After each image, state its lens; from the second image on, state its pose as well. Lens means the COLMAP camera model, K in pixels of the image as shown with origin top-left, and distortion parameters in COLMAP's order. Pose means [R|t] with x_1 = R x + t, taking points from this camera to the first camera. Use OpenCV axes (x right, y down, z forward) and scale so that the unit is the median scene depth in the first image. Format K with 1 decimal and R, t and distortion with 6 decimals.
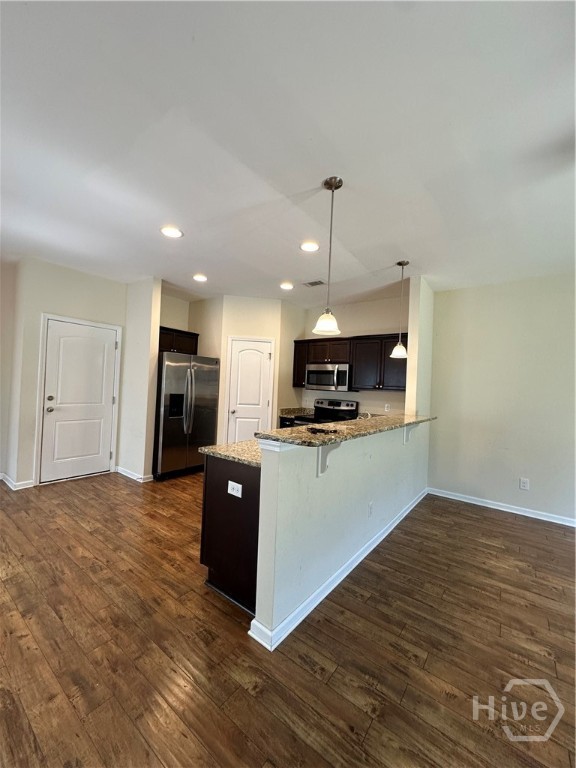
lens RADIAL K [[305.3, 0, 286.2], [0, 305.3, 386.8], [0, 0, 1]] dist [-0.003708, 0.000654]
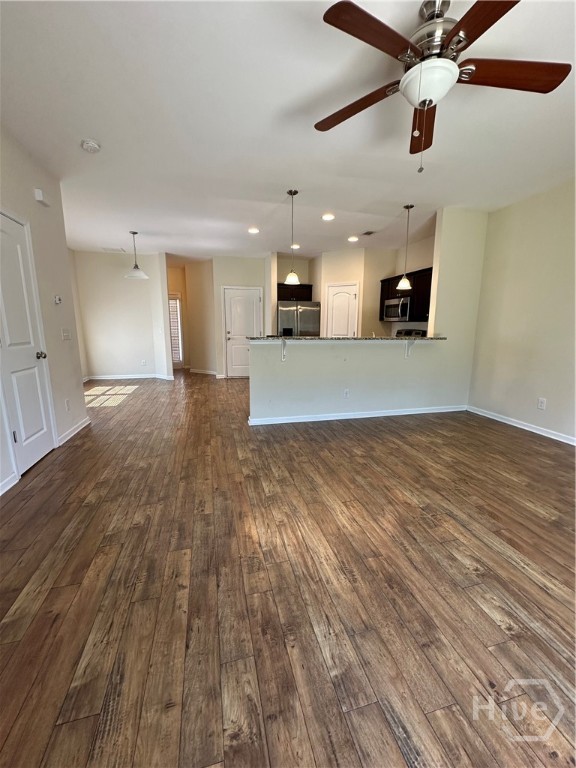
lens RADIAL K [[305.3, 0, 288.4], [0, 305.3, 386.1], [0, 0, 1]] dist [-0.003708, 0.000654]
pose [[0.789045, 0.077467, -0.609432, 0.887639], [0.029921, 0.985994, 0.164072, 0.085506], [0.613607, -0.147695, 0.775676, -0.354637]]
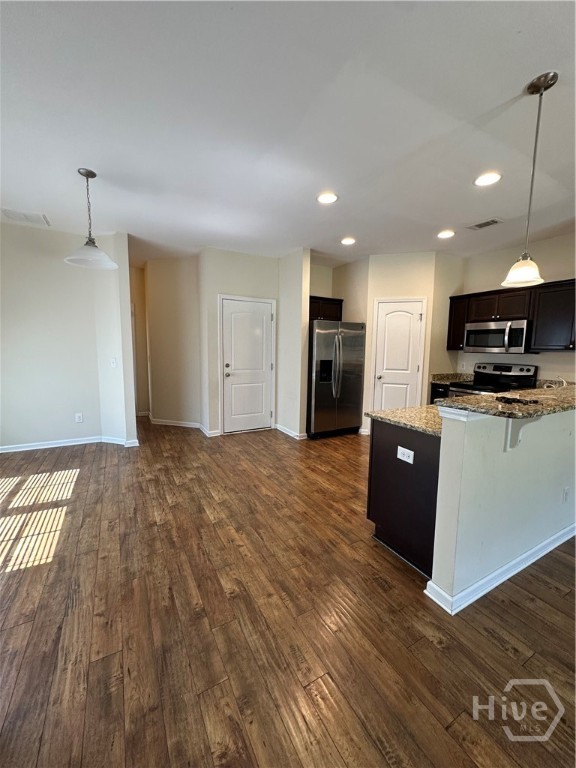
lens RADIAL K [[305.3, 0, 287.6], [0, 305.3, 386.1], [0, 0, 1]] dist [-0.003708, 0.000654]
pose [[0.916139, 0.017114, -0.400496, -0.083178], [0.027889, 0.993946, 0.106269, -0.004698], [0.399890, -0.108527, 0.910115, -0.028766]]
